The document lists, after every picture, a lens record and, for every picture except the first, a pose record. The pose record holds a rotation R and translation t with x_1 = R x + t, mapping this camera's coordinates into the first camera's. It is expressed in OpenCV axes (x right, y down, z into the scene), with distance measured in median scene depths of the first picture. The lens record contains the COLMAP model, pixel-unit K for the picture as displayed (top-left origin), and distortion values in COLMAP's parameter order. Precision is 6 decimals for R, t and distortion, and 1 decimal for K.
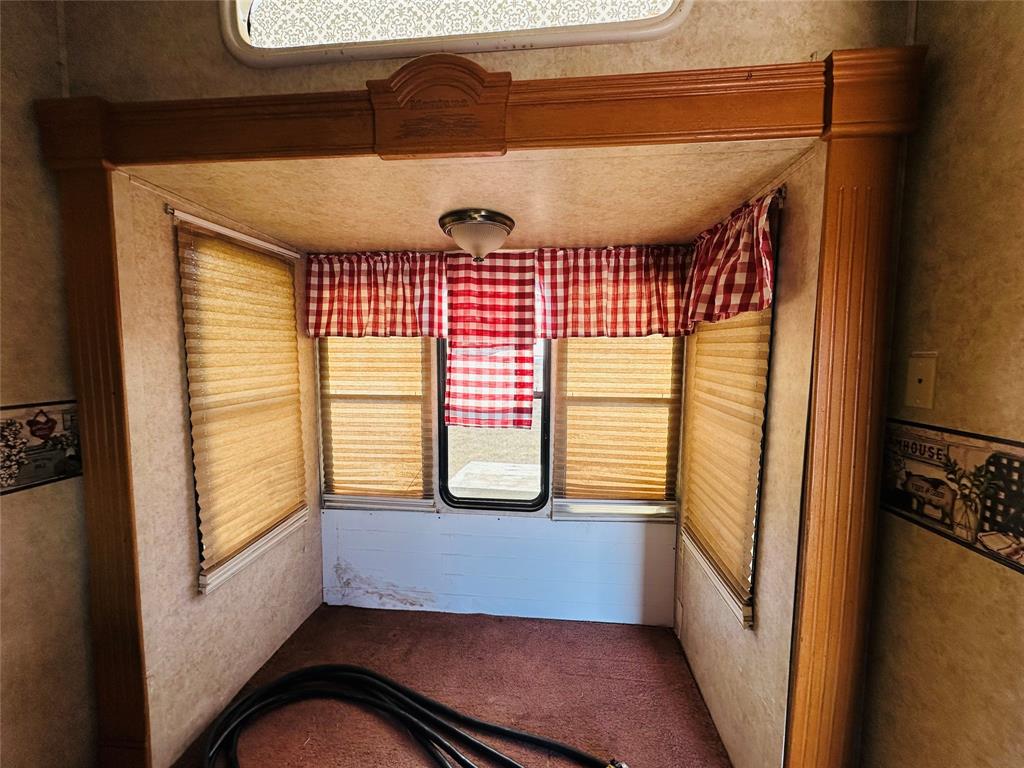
lens RADIAL K [[404.2, 0, 512.0], [0, 404.2, 384.0], [0, 0, 1]] dist [-0.000400, -0.000508]
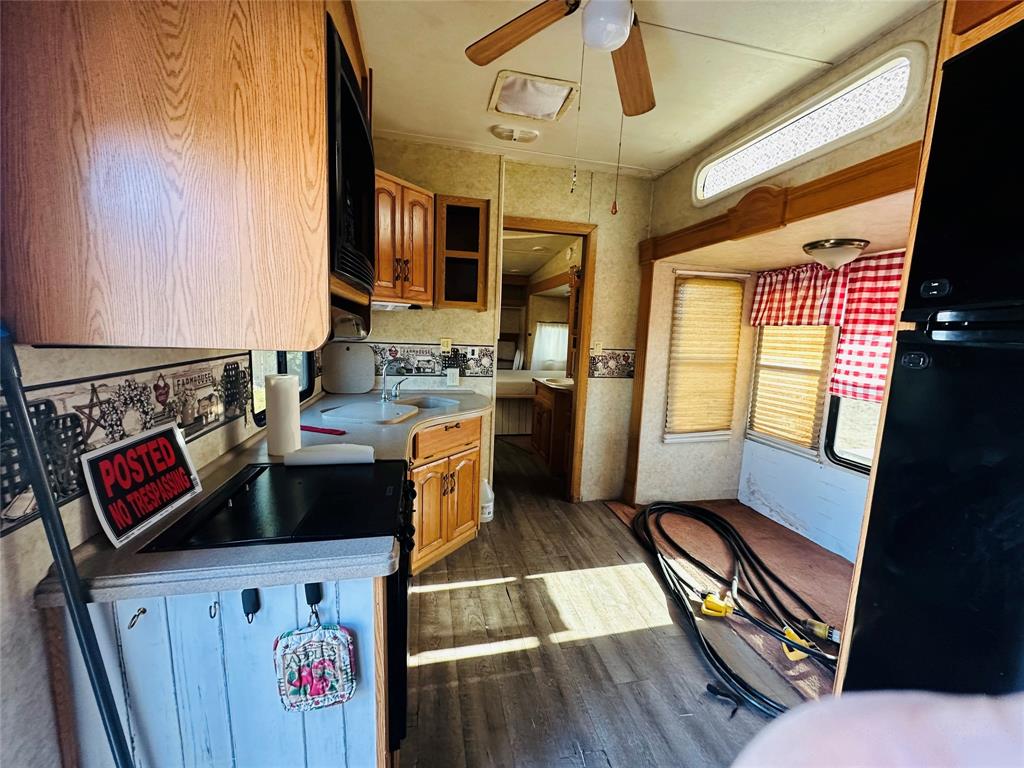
lens RADIAL K [[404.2, 0, 512.0], [0, 404.2, 384.0], [0, 0, 1]] dist [-0.000400, -0.000508]
pose [[0.314057, 0.131208, -0.940294, 0.745894], [-0.108965, 0.988841, 0.101588, 0.050915], [0.943130, 0.070555, 0.324850, -0.388173]]
